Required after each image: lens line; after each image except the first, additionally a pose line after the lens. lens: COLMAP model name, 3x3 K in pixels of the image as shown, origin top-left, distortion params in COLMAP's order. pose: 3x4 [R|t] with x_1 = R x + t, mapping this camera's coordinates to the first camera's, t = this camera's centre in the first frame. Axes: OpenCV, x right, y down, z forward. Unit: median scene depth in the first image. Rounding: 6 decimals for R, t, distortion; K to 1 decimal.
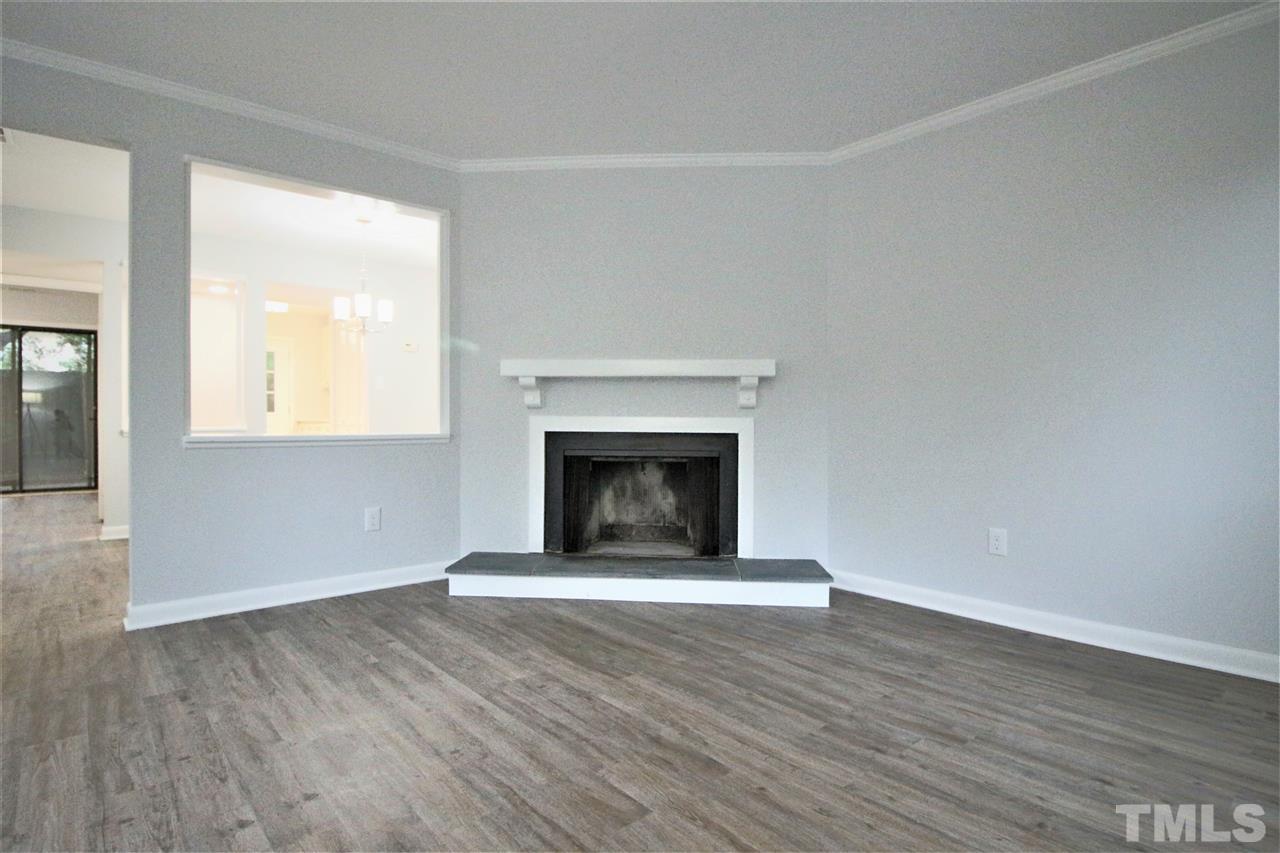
lens RADIAL K [[661.4, 0, 631.3], [0, 661.4, 419.2], [0, 0, 1]] dist [0.002176, -0.012479]
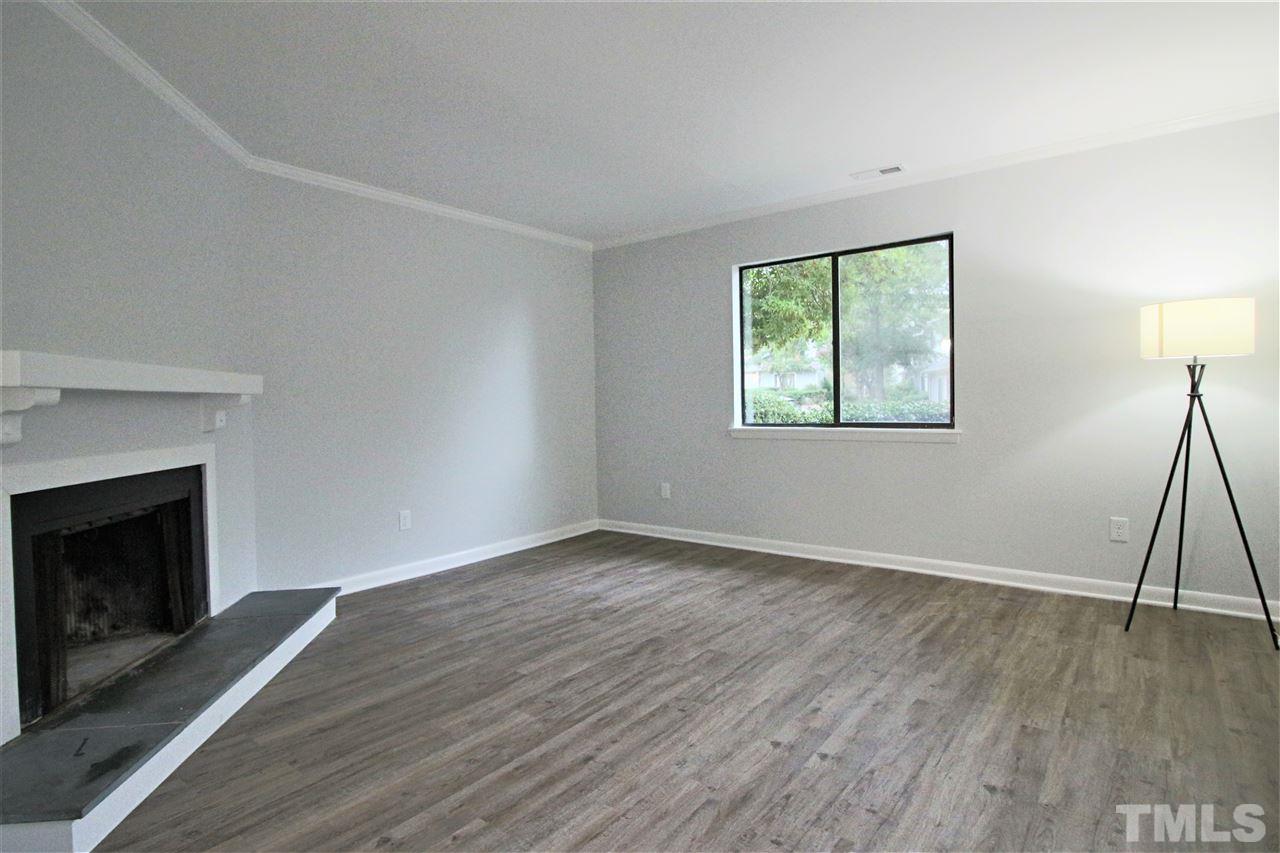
lens RADIAL K [[661.4, 0, 631.3], [0, 661.4, 419.2], [0, 0, 1]] dist [0.002176, -0.012479]
pose [[-0.191647, -0.022890, 0.981197, -1.129826], [0.018487, 0.999466, 0.026927, -0.070083], [-0.981290, 0.023300, -0.191122, 1.010409]]
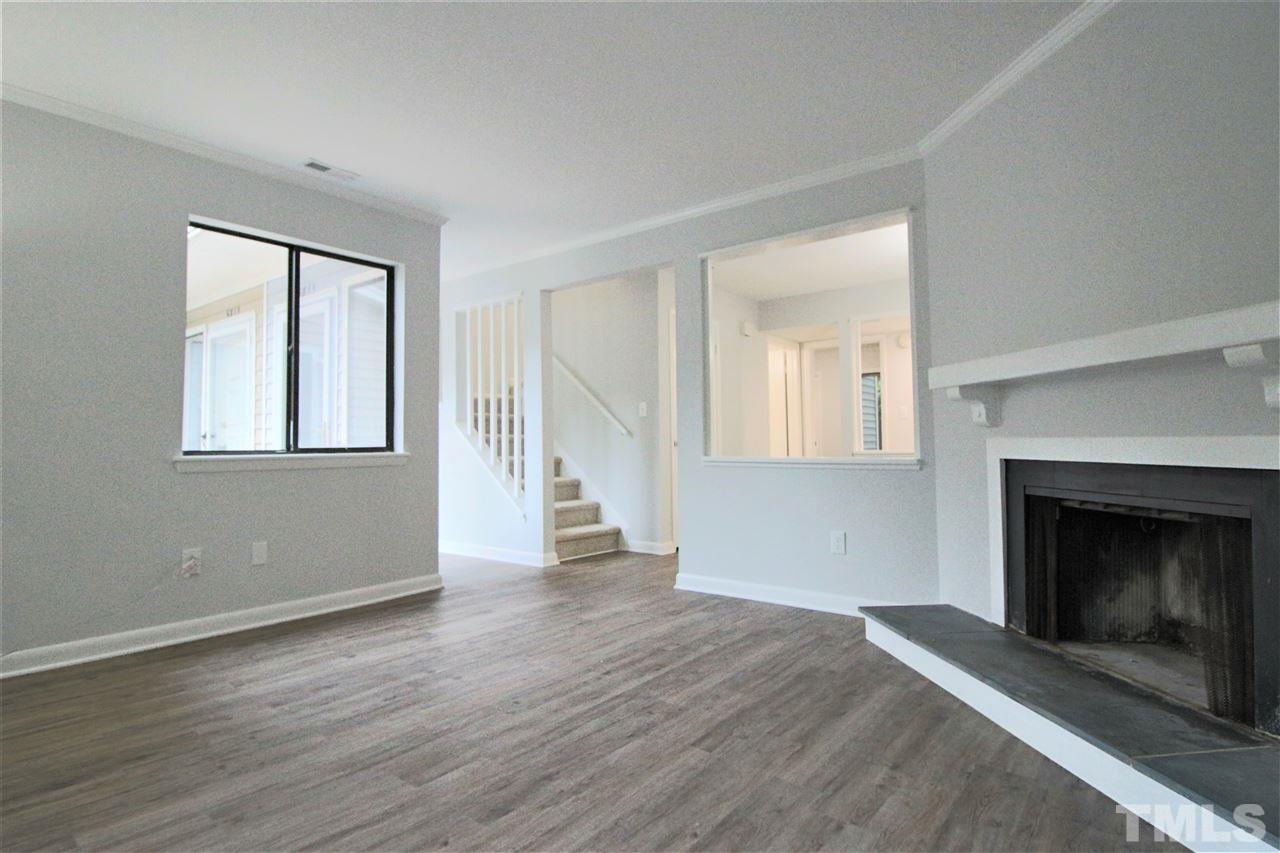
lens RADIAL K [[661.4, 0, 631.3], [0, 661.4, 419.2], [0, 0, 1]] dist [0.002176, -0.012479]
pose [[0.184323, -0.039329, -0.982079, 0.815814], [0.007648, 0.999226, -0.038580, -0.000379], [0.982836, -0.000400, 0.184481, 0.748813]]
